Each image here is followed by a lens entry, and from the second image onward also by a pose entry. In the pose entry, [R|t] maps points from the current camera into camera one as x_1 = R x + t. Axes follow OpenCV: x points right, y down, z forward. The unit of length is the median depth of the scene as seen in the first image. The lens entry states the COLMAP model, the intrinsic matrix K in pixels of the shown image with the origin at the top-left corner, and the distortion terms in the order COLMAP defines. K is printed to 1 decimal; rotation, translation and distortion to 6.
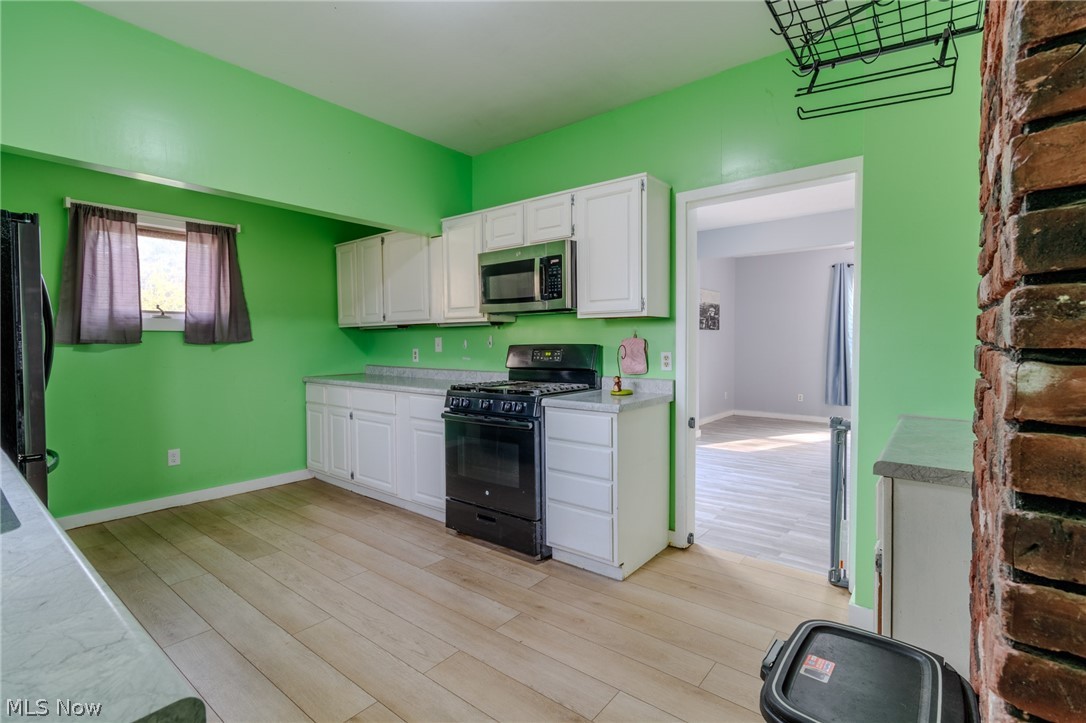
lens RADIAL K [[497.8, 0, 549.7], [0, 497.8, 356.2], [0, 0, 1]] dist [0.004864, 0.000647]
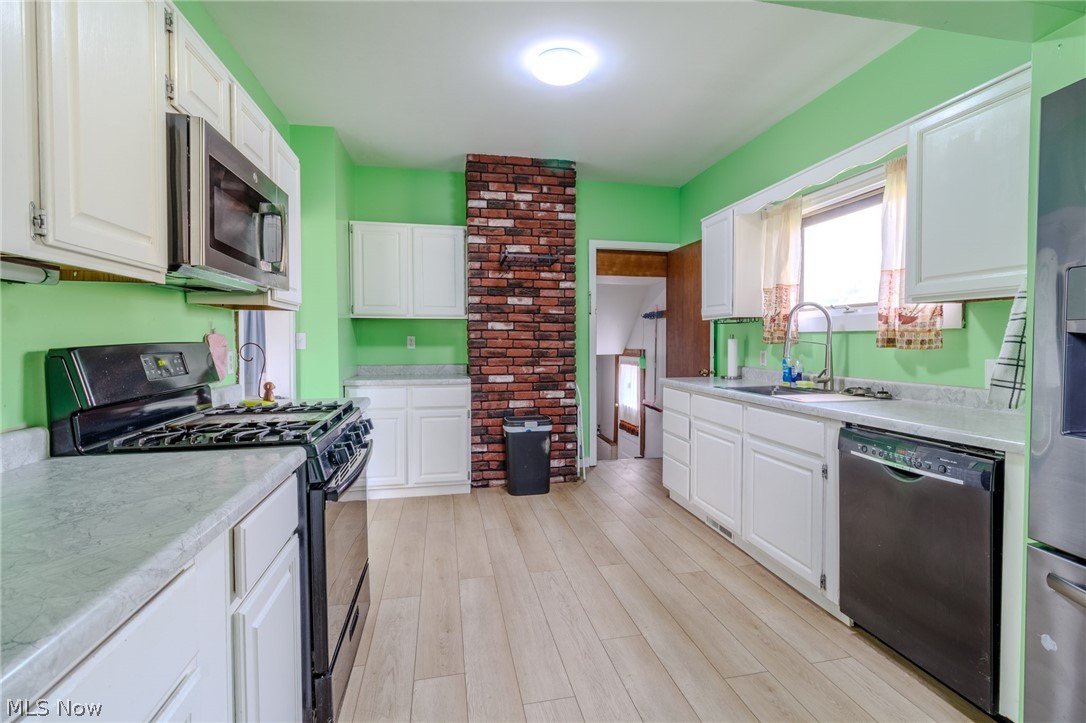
lens RADIAL K [[497.8, 0, 549.7], [0, 497.8, 356.2], [0, 0, 1]] dist [0.004864, 0.000647]
pose [[-0.766757, -0.016547, 0.641725, -0.951481], [0.019313, 0.998621, 0.048825, -0.039726], [-0.641647, 0.049830, -0.765379, 1.752349]]
